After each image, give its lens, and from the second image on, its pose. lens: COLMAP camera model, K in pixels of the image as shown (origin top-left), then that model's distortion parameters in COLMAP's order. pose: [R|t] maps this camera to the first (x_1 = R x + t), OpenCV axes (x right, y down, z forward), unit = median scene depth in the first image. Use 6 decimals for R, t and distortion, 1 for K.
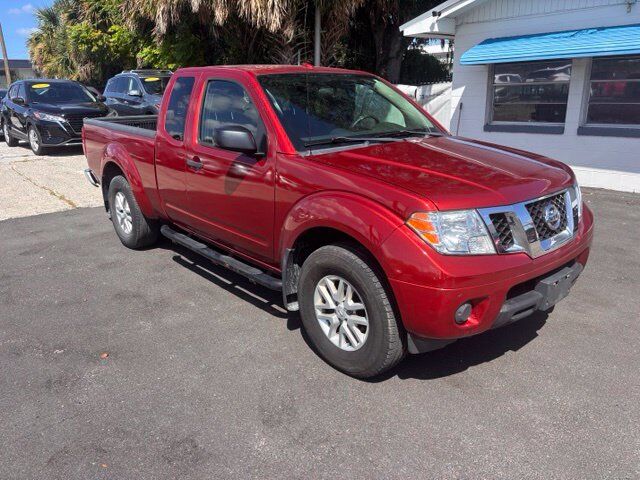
lens RADIAL K [[491.0, 0, 325.3], [0, 491.0, 238.6], [0, 0, 1]] dist [0.047239, -0.054710]
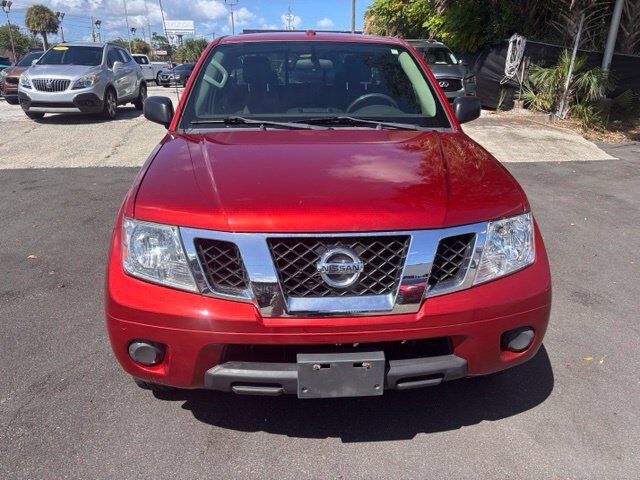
lens RADIAL K [[489.8, 0, 322.1], [0, 489.8, 239.8], [0, 0, 1]] dist [0.039407, -0.041068]
pose [[0.787375, 0.225330, -0.573818, 0.437915], [-0.192216, 0.974138, 0.118778, -0.082399], [0.585742, 0.016774, 0.810324, 0.255151]]
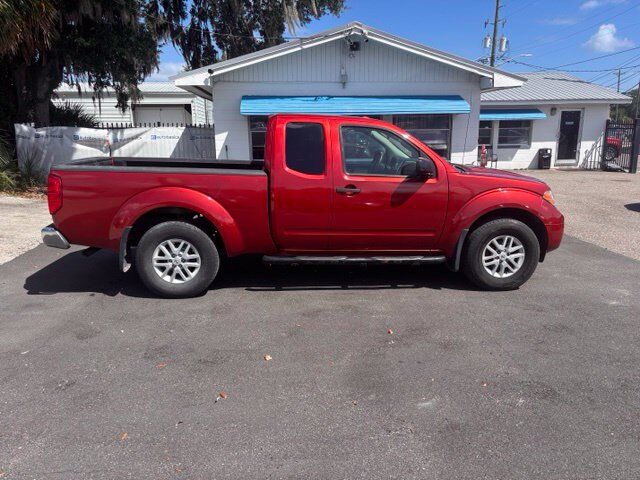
lens RADIAL K [[485.5, 0, 322.0], [0, 485.5, 241.9], [0, 0, 1]] dist [0.024367, -0.006959]
pose [[0.599063, -0.160664, 0.784417, -0.999827], [0.220480, 0.974889, 0.031295, -0.058607], [-0.769748, 0.154200, 0.619444, 0.229012]]
